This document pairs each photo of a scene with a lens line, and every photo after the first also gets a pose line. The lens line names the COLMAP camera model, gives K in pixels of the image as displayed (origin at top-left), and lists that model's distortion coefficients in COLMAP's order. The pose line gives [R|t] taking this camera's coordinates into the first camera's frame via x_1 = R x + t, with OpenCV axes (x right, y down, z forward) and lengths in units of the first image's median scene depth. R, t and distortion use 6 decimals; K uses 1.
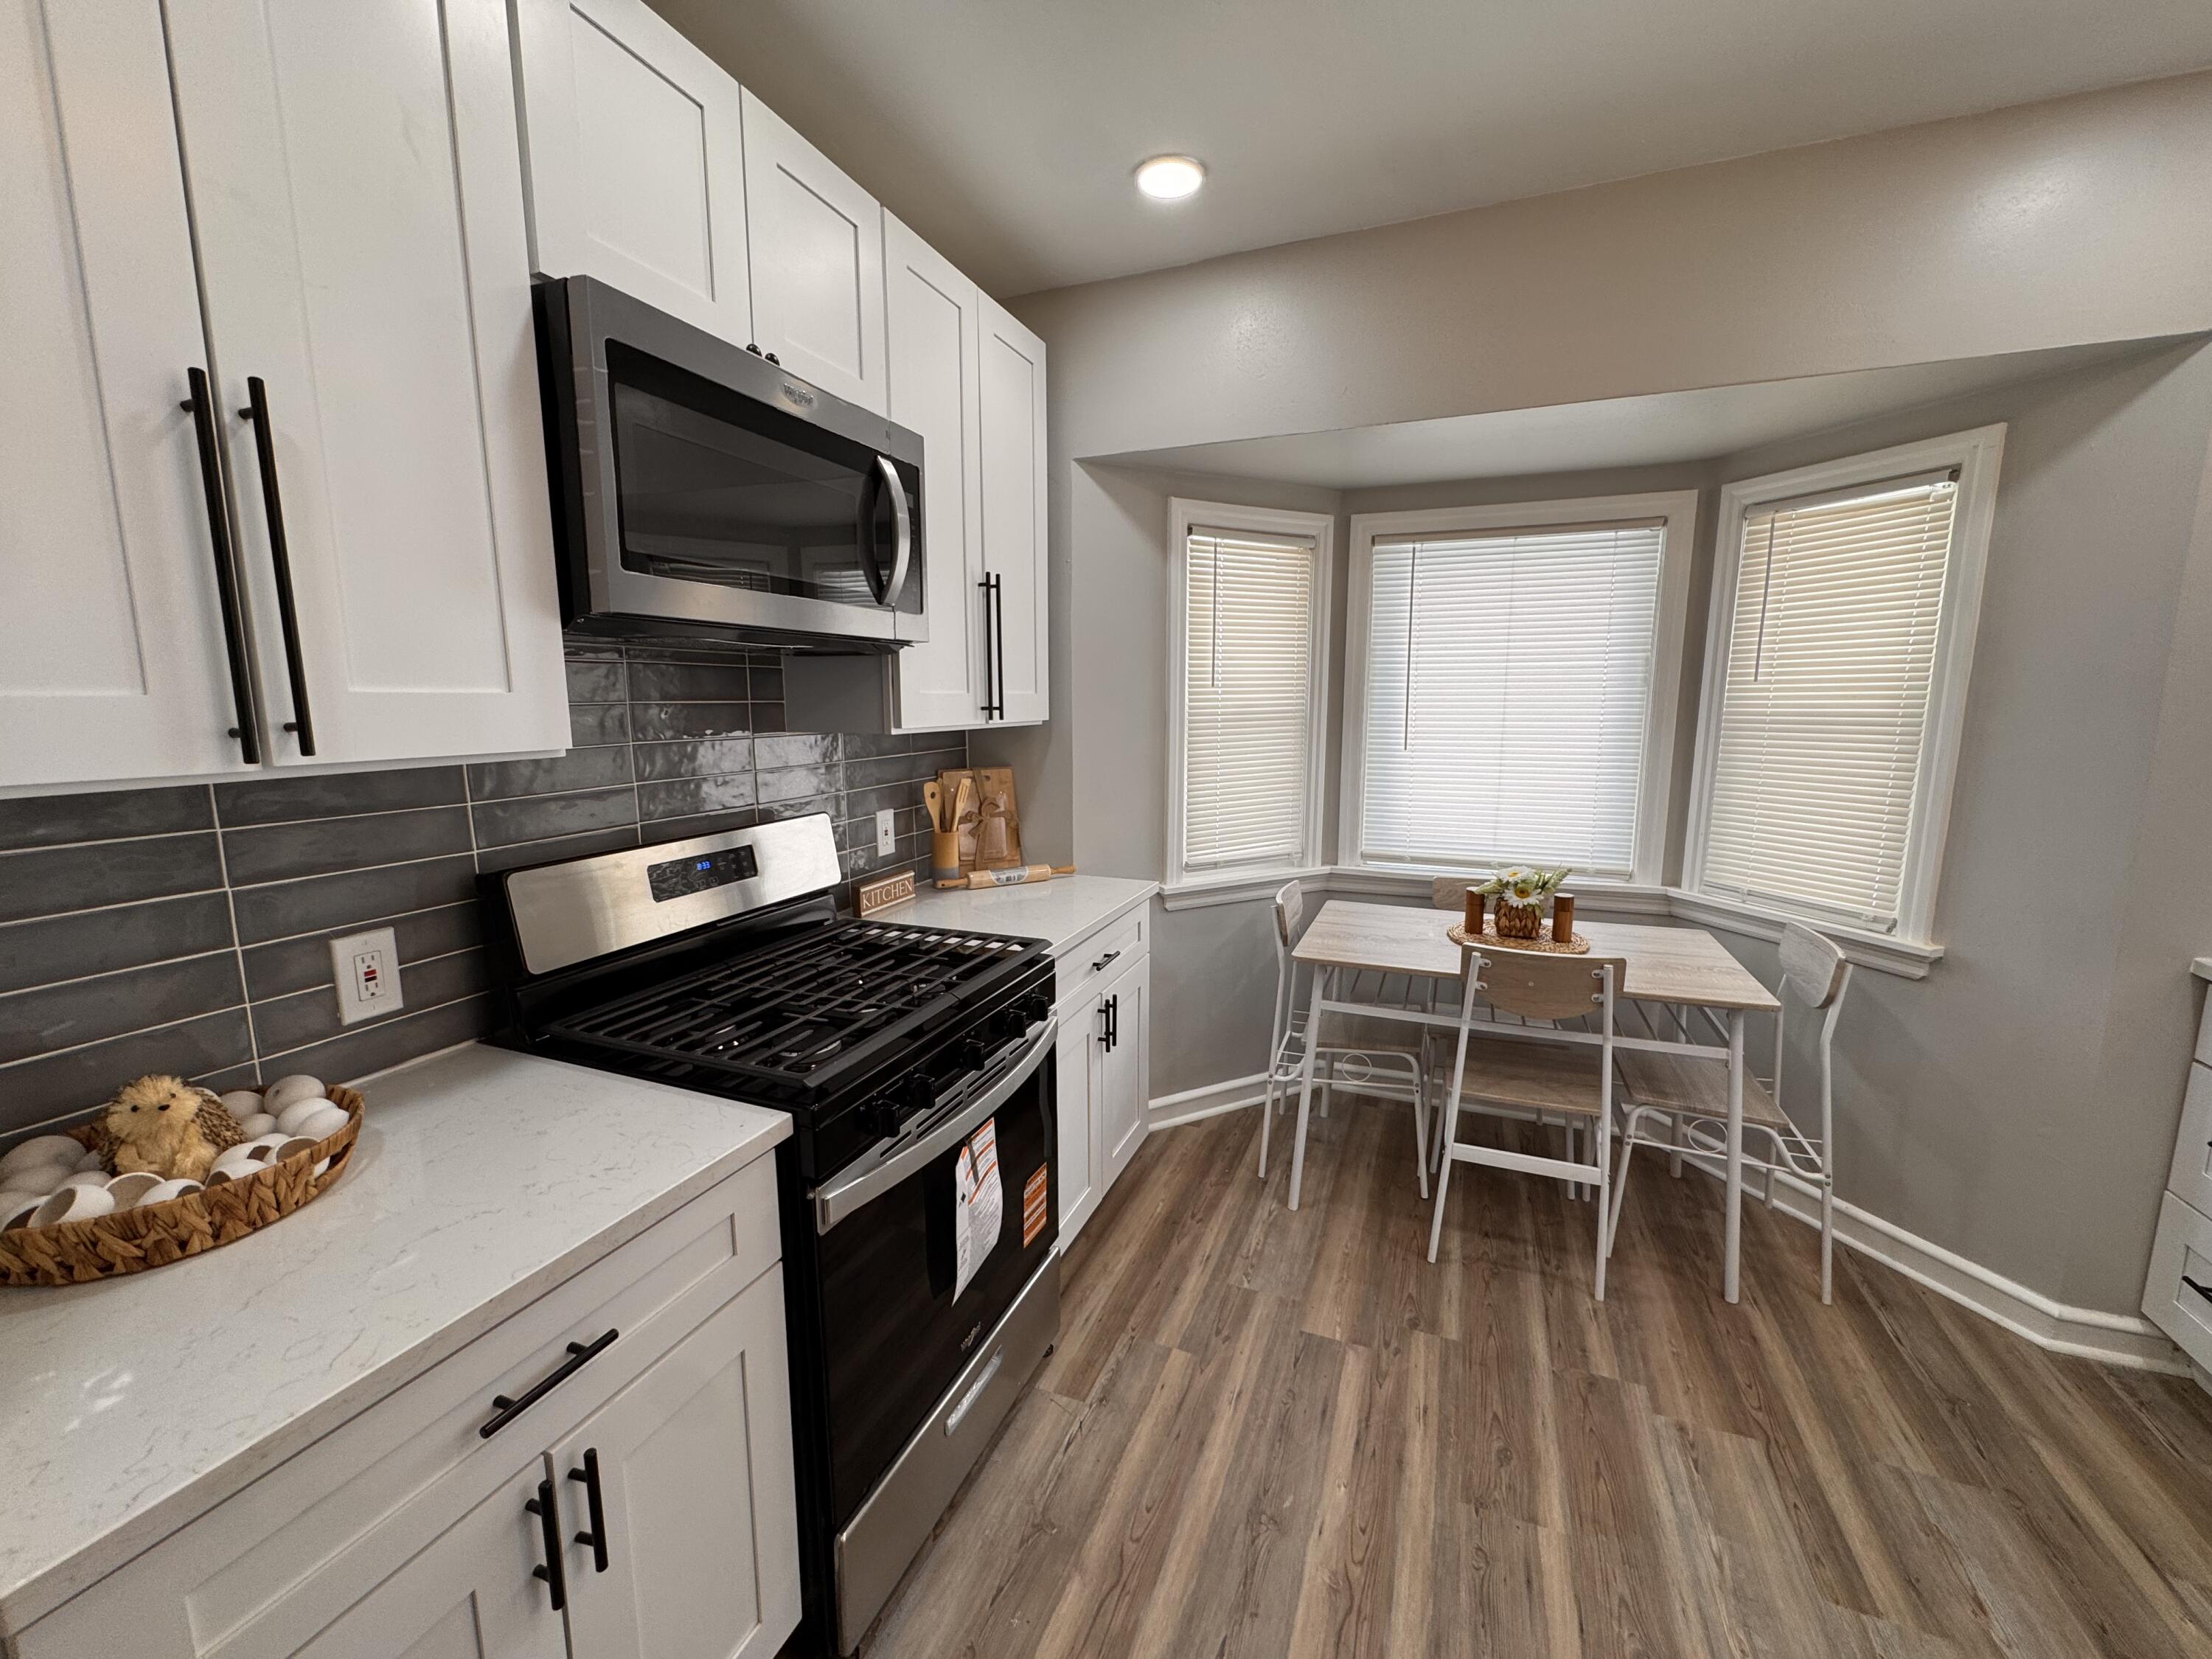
lens RADIAL K [[884.1, 0, 1101.3], [0, 884.1, 830.8], [0, 0, 1]] dist [-0.003461, 0.000511]
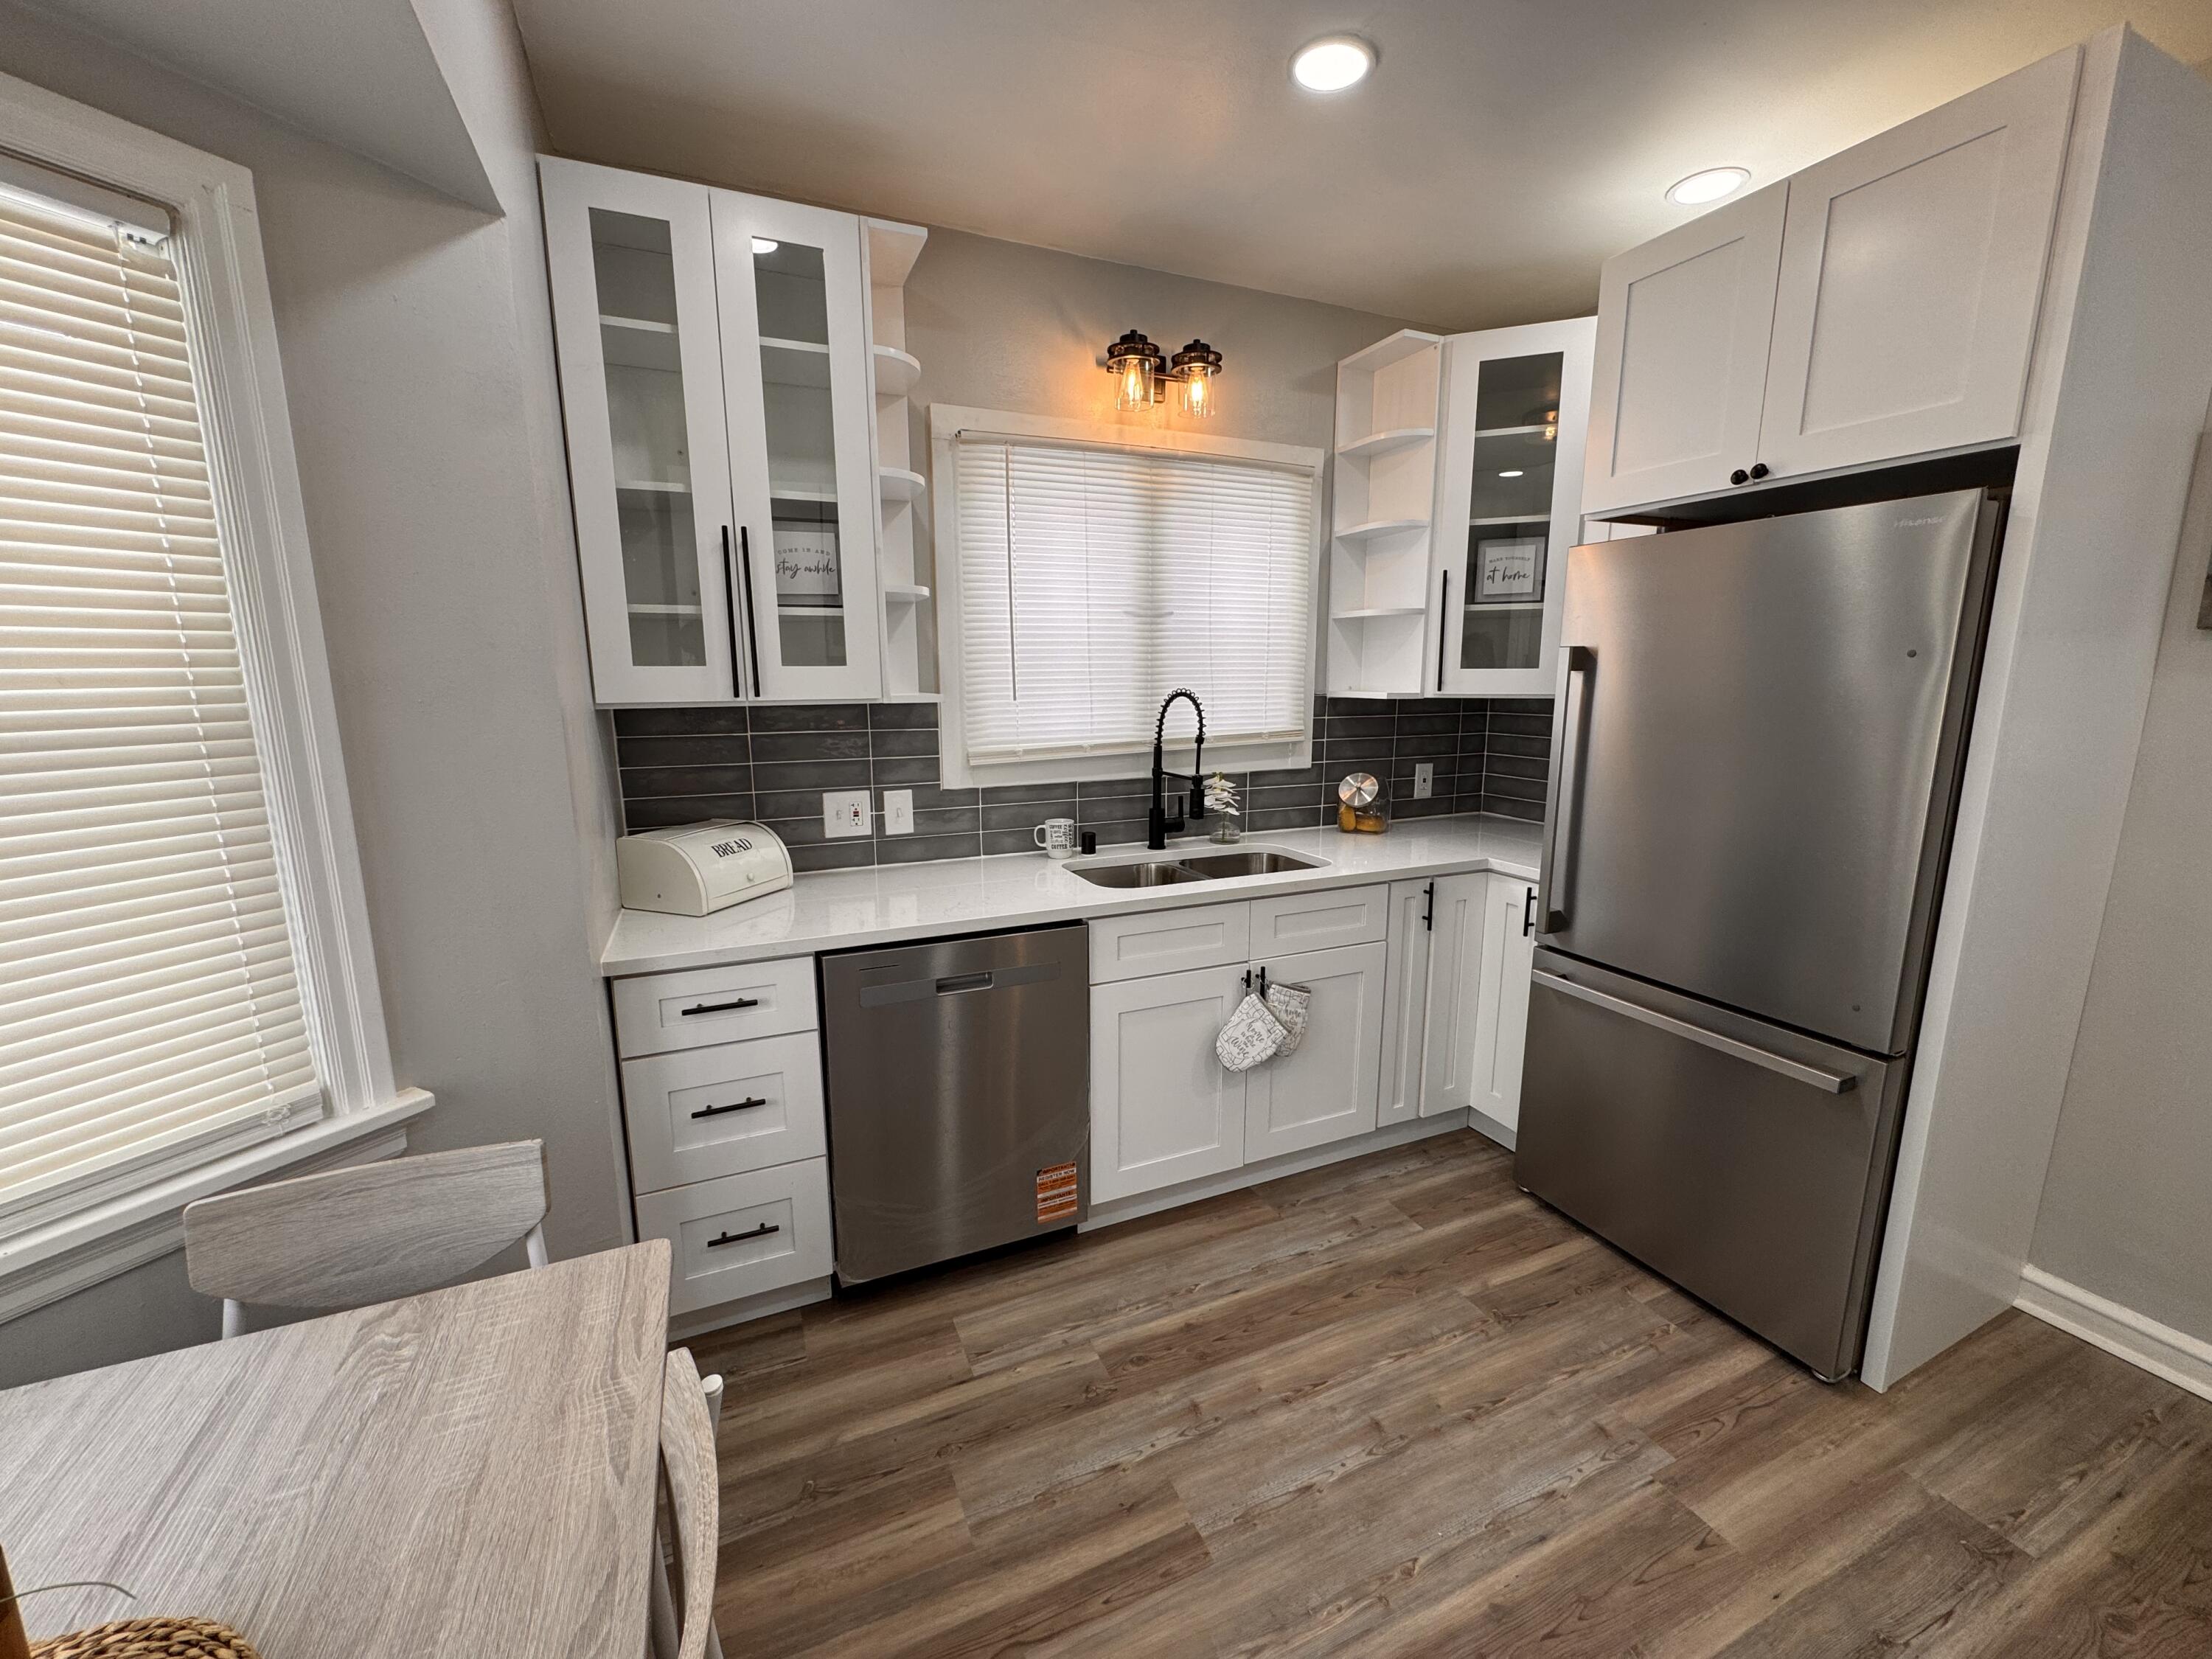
lens RADIAL K [[884.1, 0, 1105.1], [0, 884.1, 835.6], [0, 0, 1]] dist [-0.003461, 0.000511]
pose [[-0.717881, -0.125932, 0.684681, 0.220269], [0.106834, 0.951925, 0.287100, -0.165783], [-0.687920, 0.279250, -0.669915, 1.070118]]
